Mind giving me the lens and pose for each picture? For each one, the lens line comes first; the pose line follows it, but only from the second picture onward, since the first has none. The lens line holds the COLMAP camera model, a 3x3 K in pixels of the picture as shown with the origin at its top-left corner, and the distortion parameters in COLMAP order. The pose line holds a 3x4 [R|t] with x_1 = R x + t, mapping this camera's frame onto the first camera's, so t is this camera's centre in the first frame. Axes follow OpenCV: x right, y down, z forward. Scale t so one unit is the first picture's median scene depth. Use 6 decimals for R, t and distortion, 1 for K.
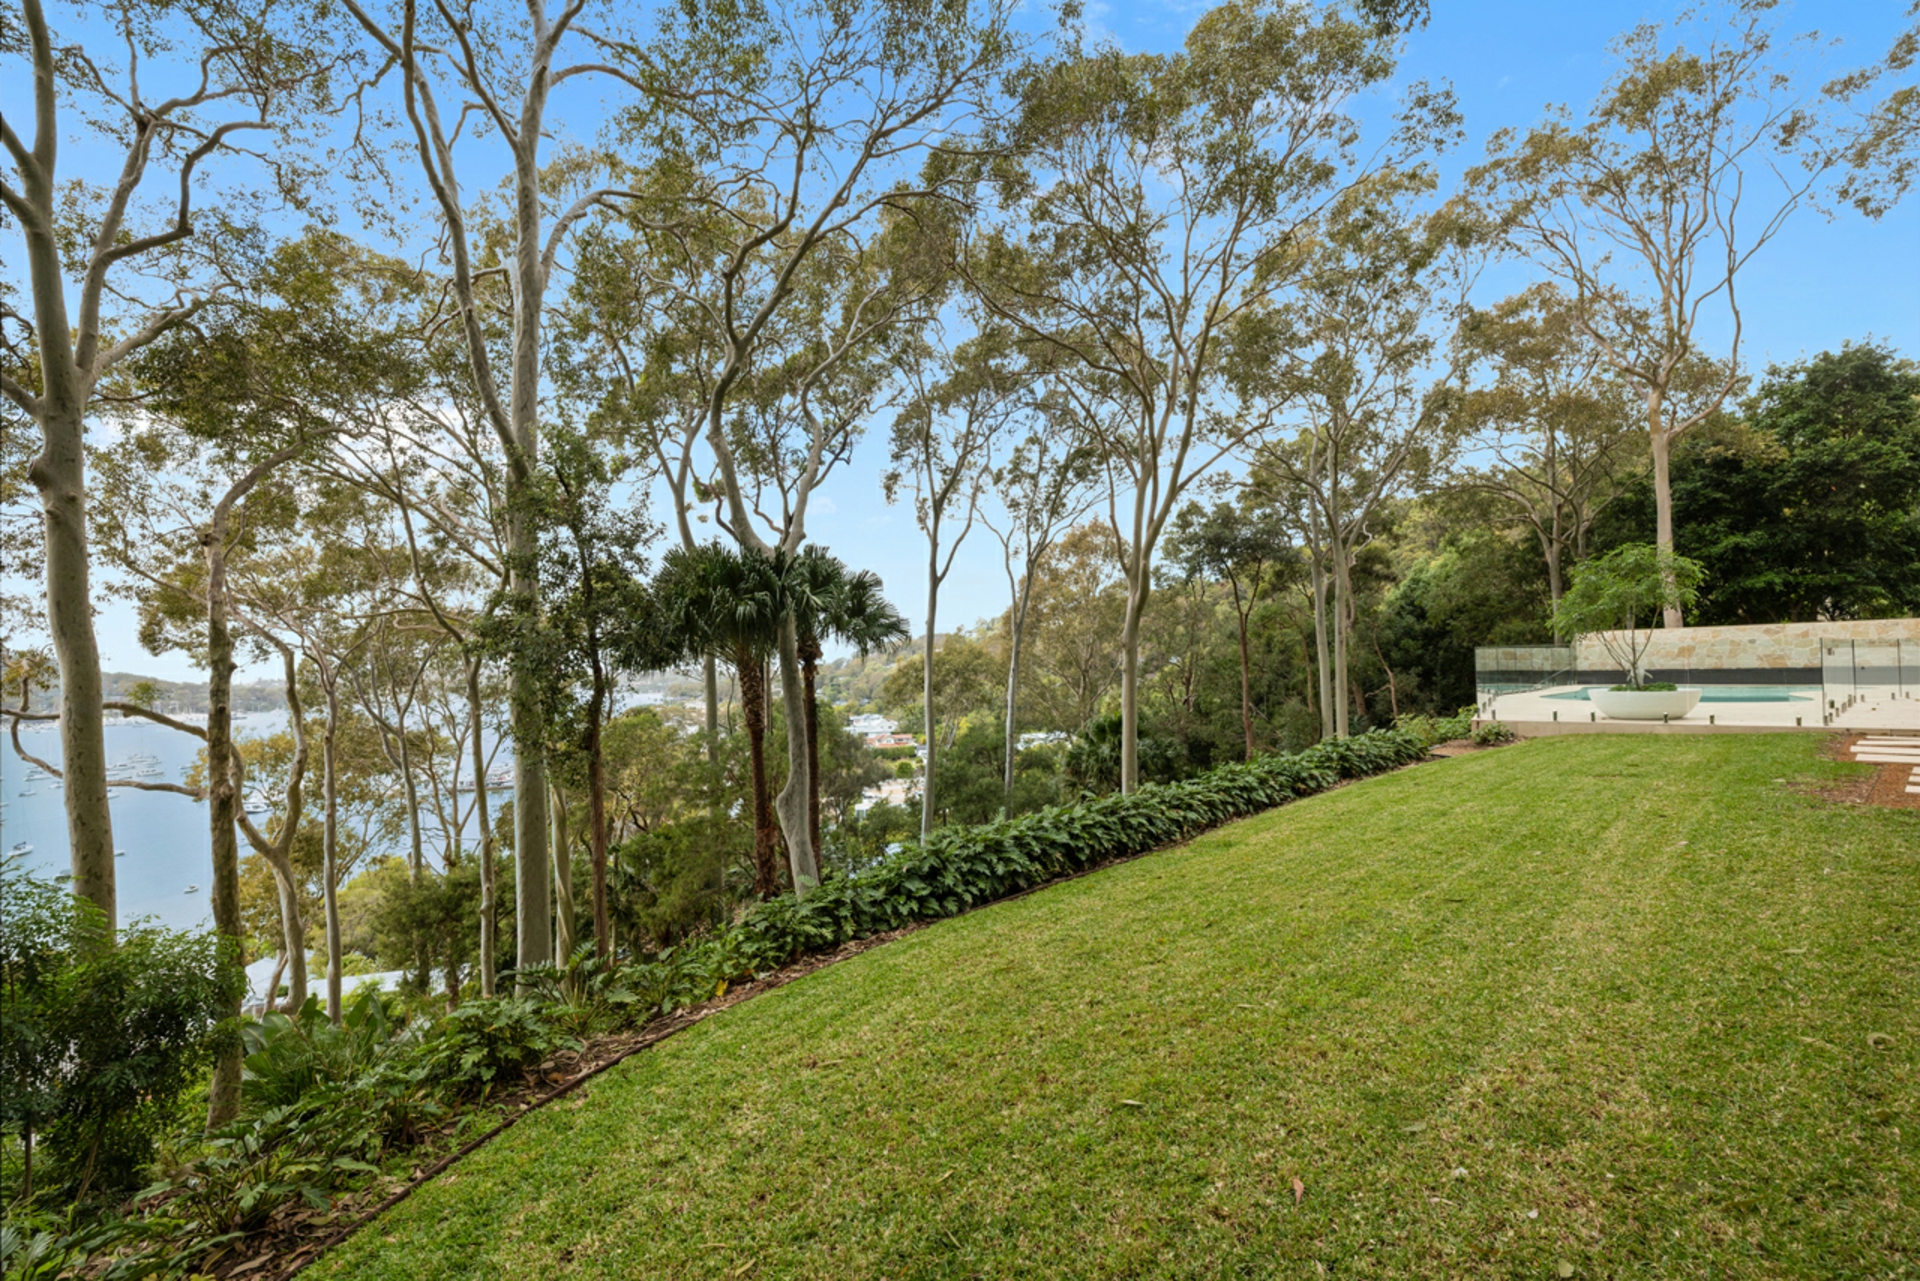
lens RADIAL K [[793.2, 0, 964.9], [0, 793.2, 632.9], [0, 0, 1]] dist [0.002830, 0.000515]
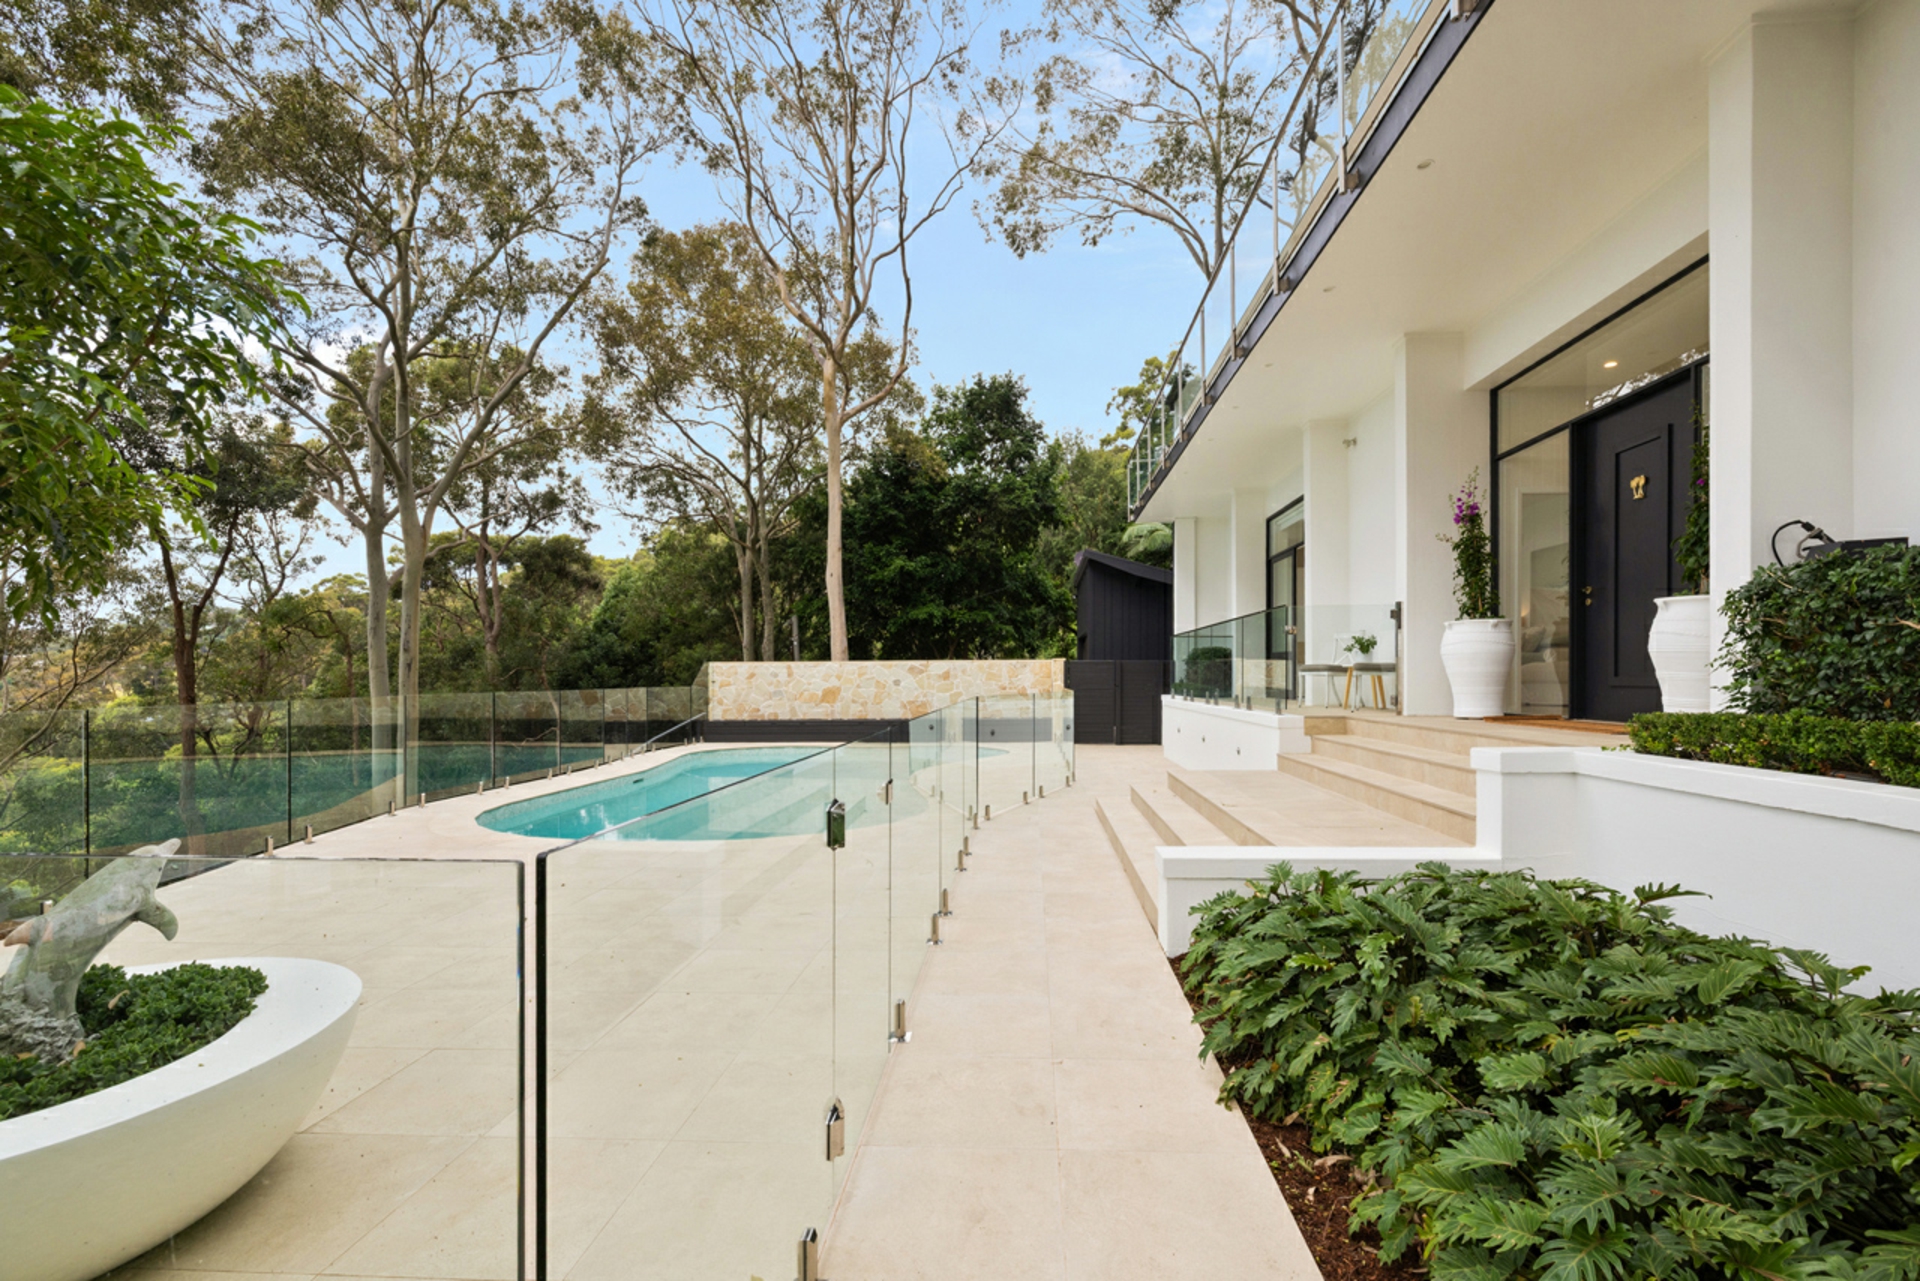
lens RADIAL K [[818.3, 0, 953.6], [0, 818.3, 647.0], [0, 0, 1]] dist [-0.001705, 0.000111]
pose [[0.708646, 0.042952, 0.704256, 0.367059], [-0.036726, 0.999038, -0.023976, -0.005096], [-0.704608, -0.008874, 0.709542, 0.311773]]
